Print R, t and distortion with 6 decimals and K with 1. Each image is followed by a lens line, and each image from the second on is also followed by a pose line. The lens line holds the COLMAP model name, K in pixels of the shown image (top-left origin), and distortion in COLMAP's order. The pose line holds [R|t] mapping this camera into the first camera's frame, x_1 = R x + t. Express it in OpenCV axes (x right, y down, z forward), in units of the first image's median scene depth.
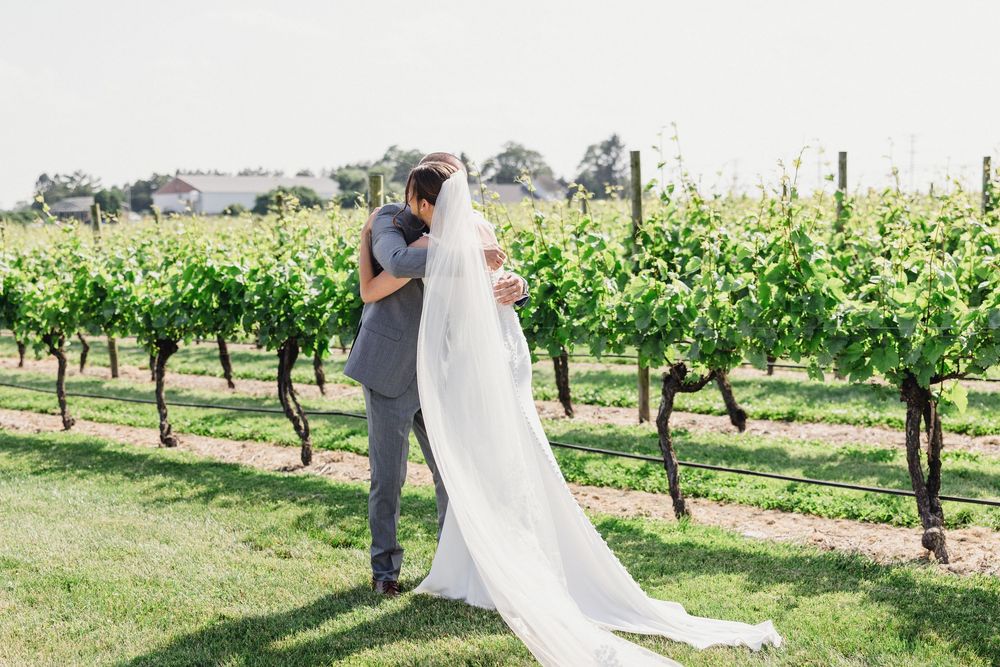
lens RADIAL K [[1383.0, 0, 496.2], [0, 1383.0, 334.9], [0, 0, 1]] dist [0.108616, 0.000000]
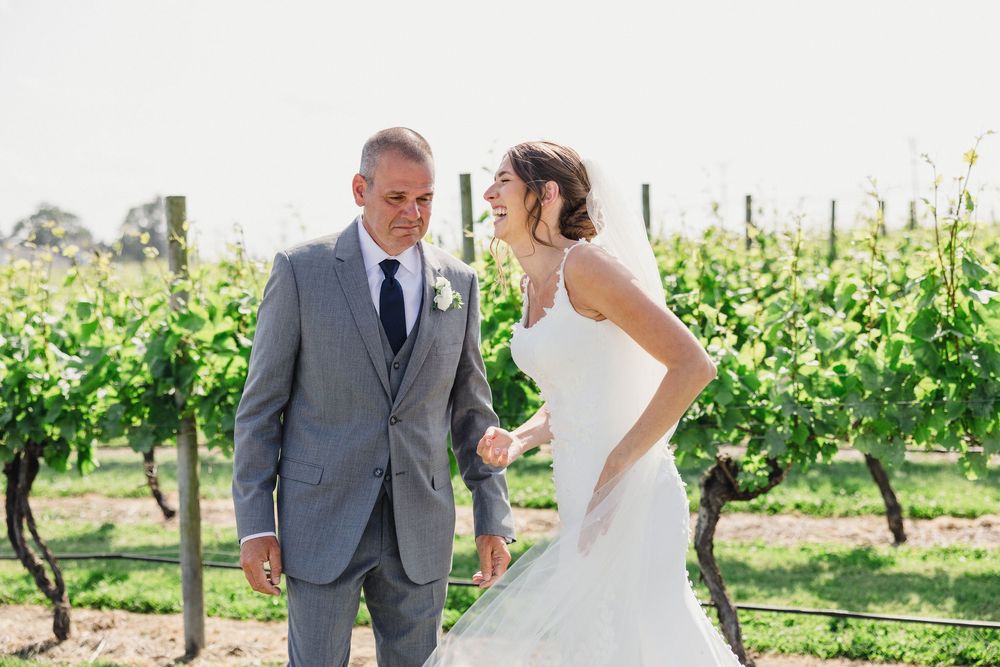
lens RADIAL K [[1413.6, 0, 500.9], [0, 1413.6, 336.4], [0, 0, 1]] dist [0.028075, 0.000000]
pose [[0.947437, -0.029962, 0.318538, -0.138770], [0.044152, 0.998324, -0.037419, -0.013159], [-0.316883, 0.049517, 0.947171, 0.274067]]
